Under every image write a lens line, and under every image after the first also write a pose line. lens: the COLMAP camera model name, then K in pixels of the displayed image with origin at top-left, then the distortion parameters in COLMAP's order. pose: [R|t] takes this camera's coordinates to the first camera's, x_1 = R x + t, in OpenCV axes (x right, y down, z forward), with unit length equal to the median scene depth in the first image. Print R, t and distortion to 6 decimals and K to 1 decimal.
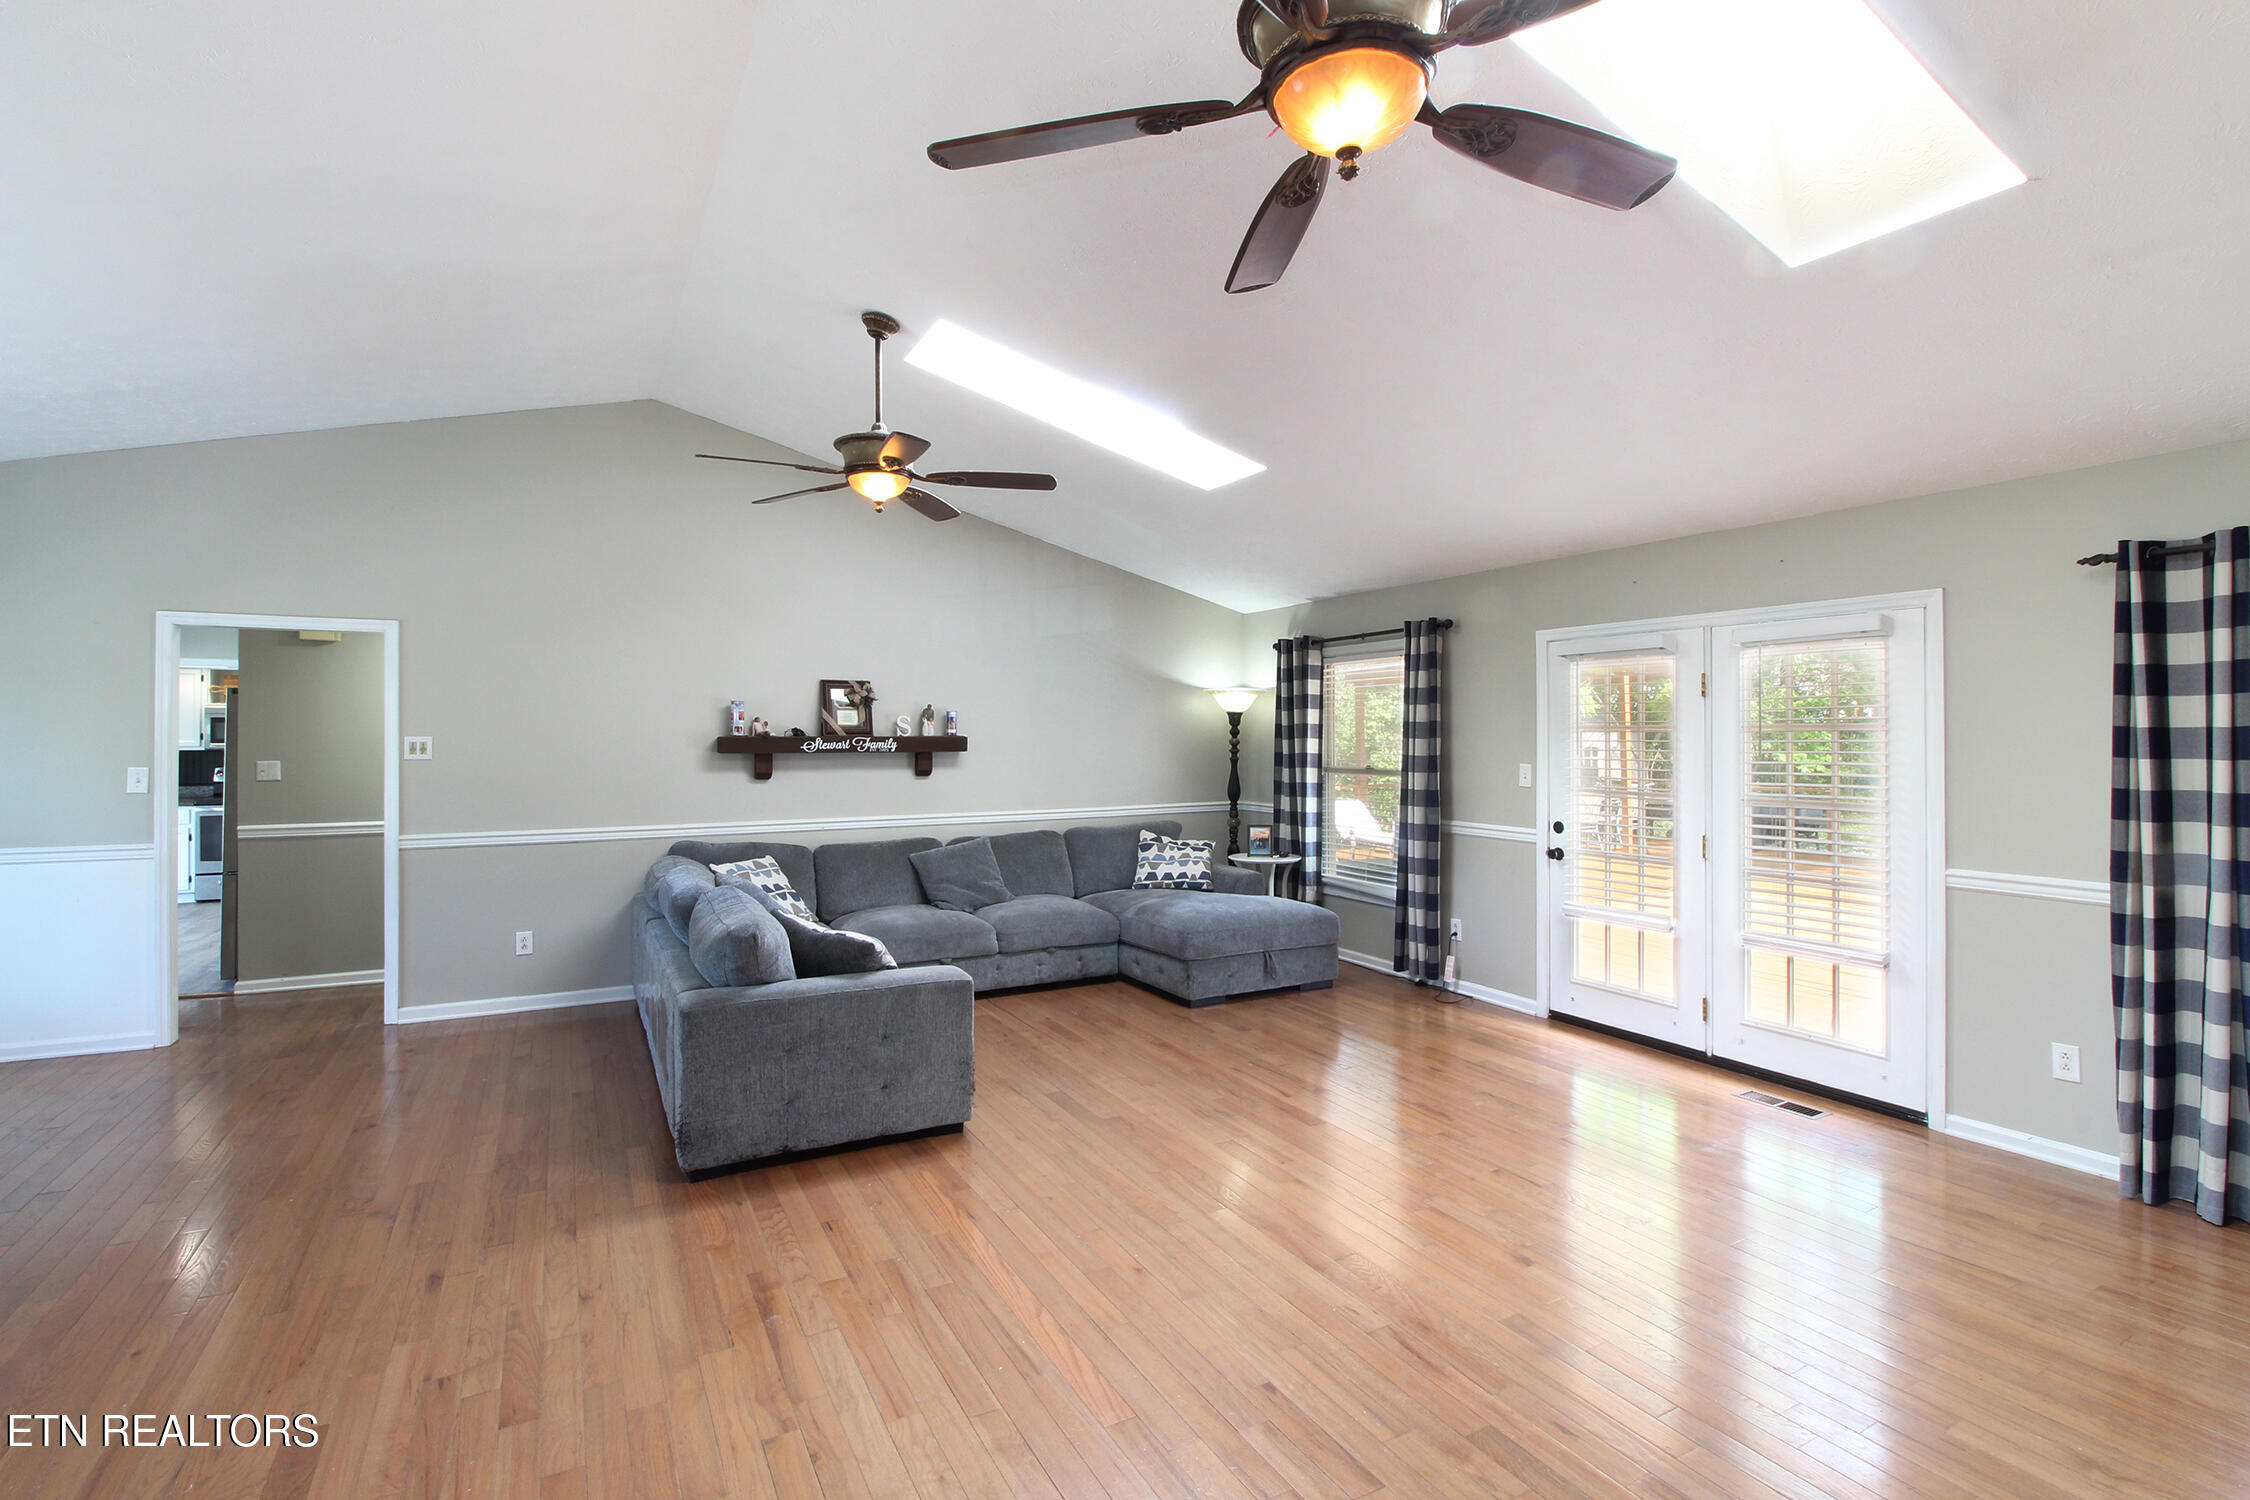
lens RADIAL K [[1056.1, 0, 1162.2], [0, 1056.1, 718.4], [0, 0, 1]] dist [-0.001560, -0.012478]
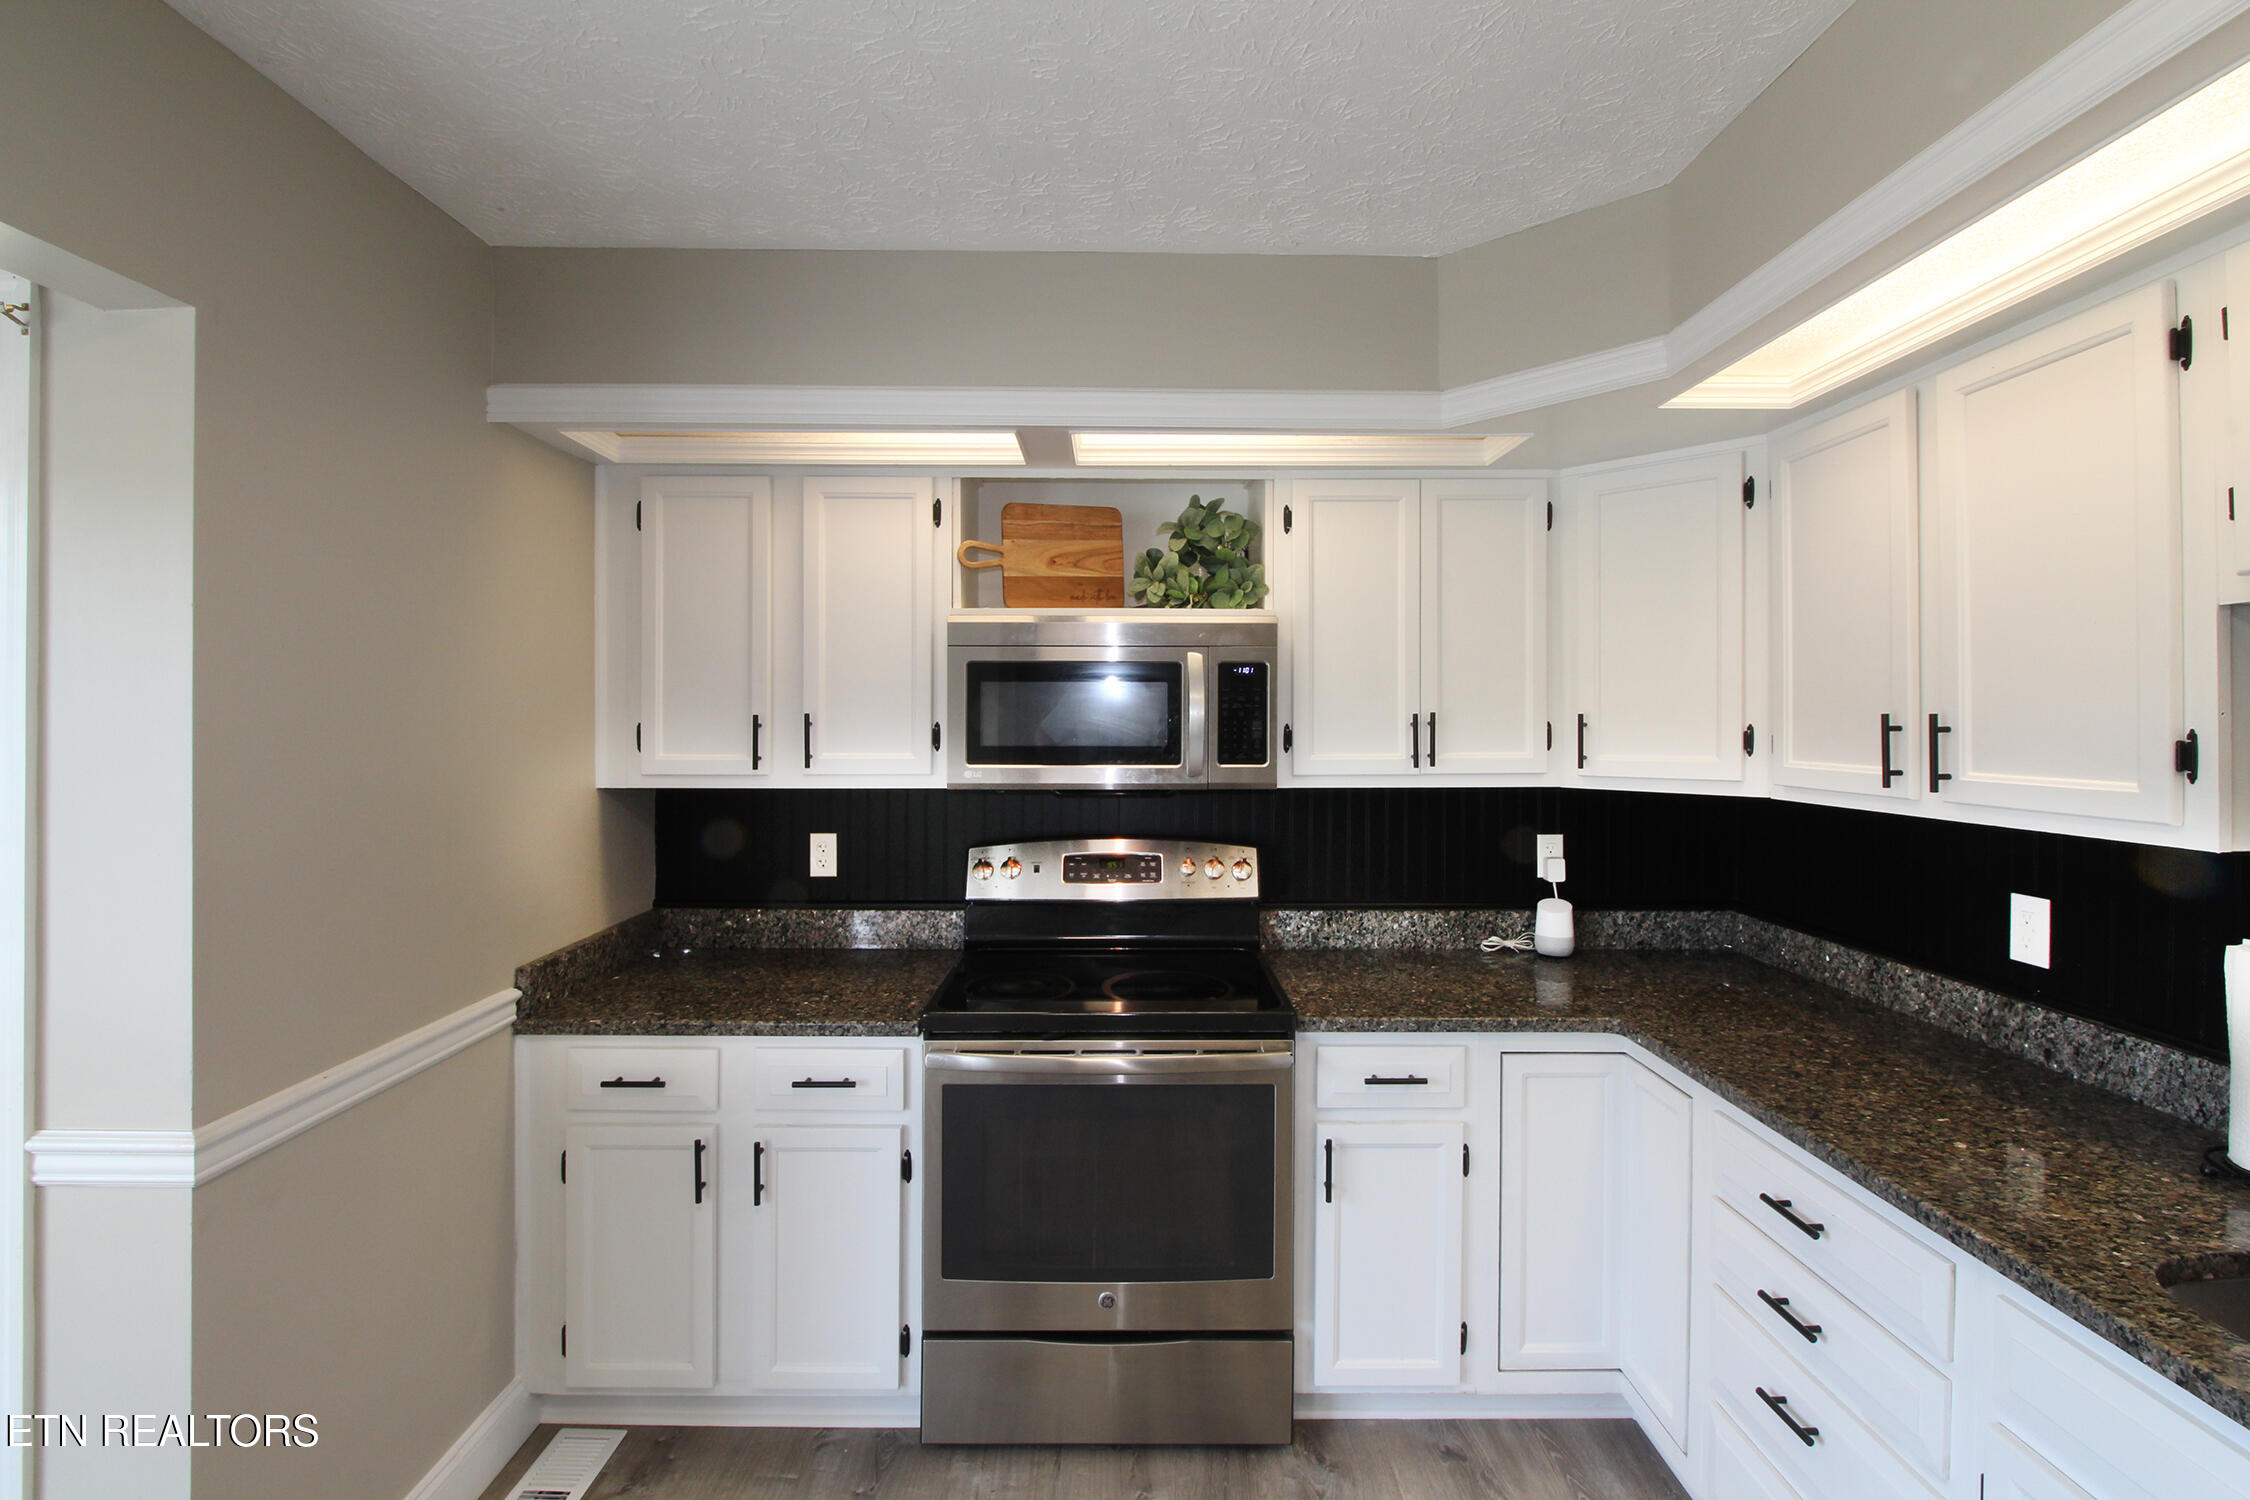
lens RADIAL K [[1056.1, 0, 1140.9], [0, 1056.1, 727.3], [0, 0, 1]] dist [-0.001560, -0.012478]
pose [[0.879991, 0.008228, -0.474920, -0.752303], [-0.002008, 0.999905, 0.013602, 0.011957], [0.474987, -0.011016, 0.879924, 0.796246]]
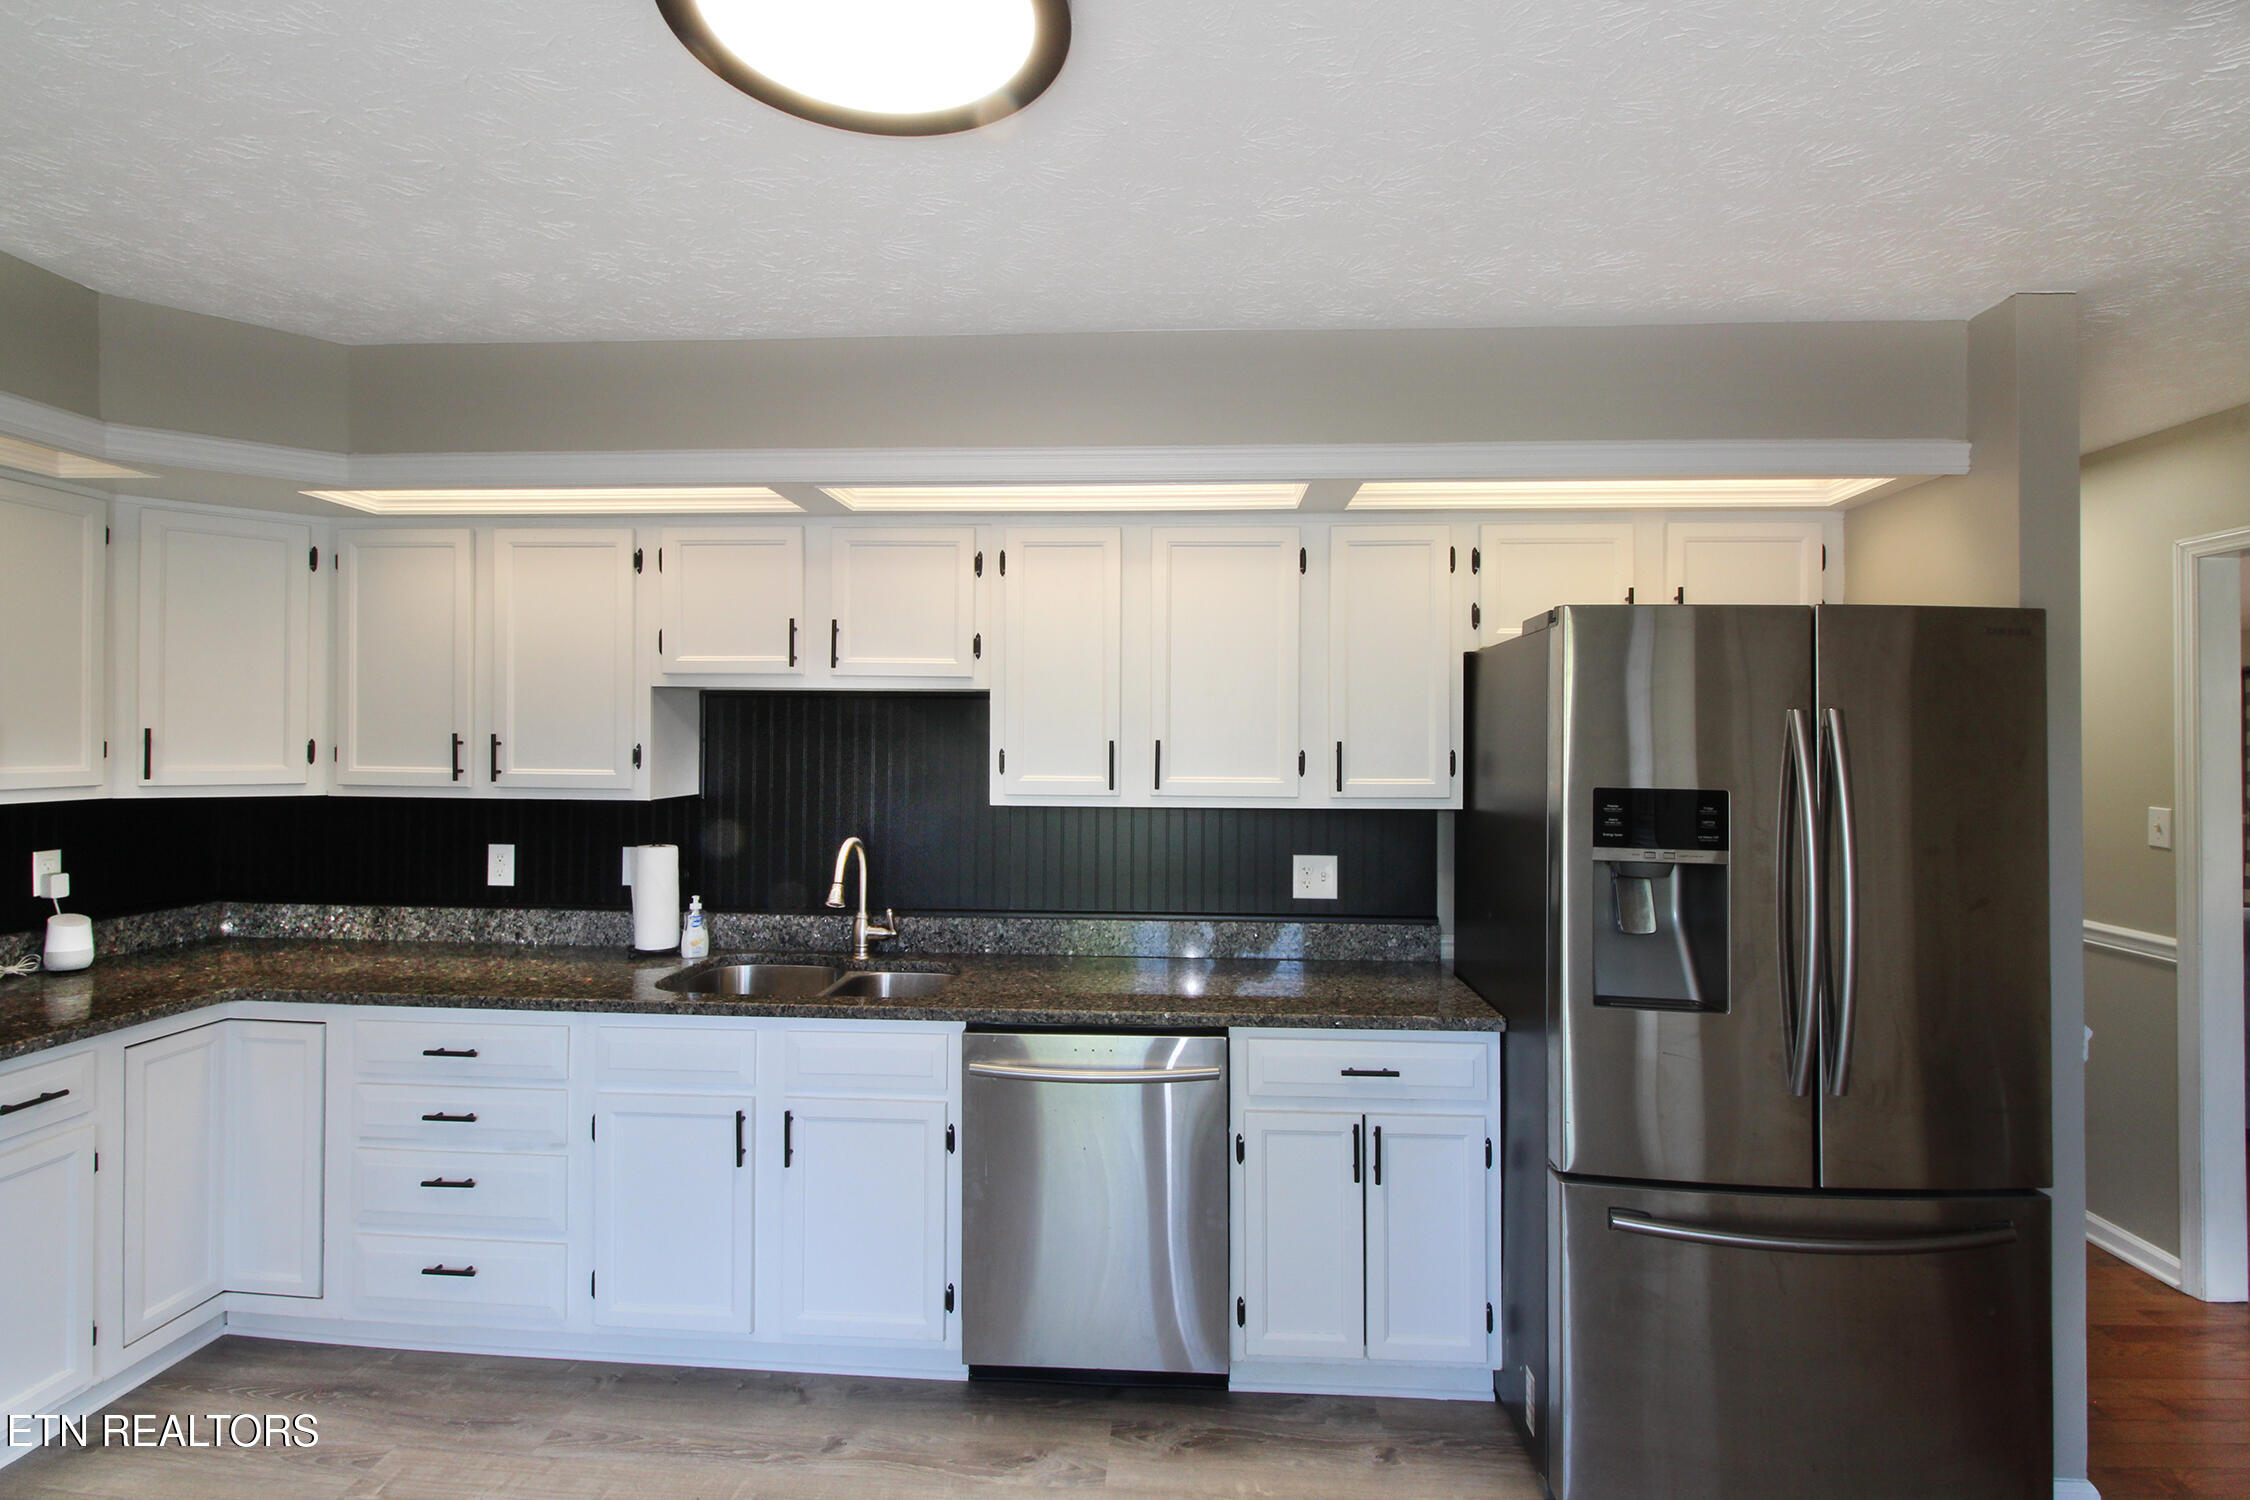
lens RADIAL K [[1056.1, 0, 1131.0], [0, 1056.1, 709.9], [0, 0, 1]] dist [-0.001560, -0.012478]
pose [[0.533774, 0.030443, 0.845079, -0.875111], [-0.014369, 0.999534, -0.026931, 0.010311], [-0.845505, 0.002232, 0.533962, 0.706528]]
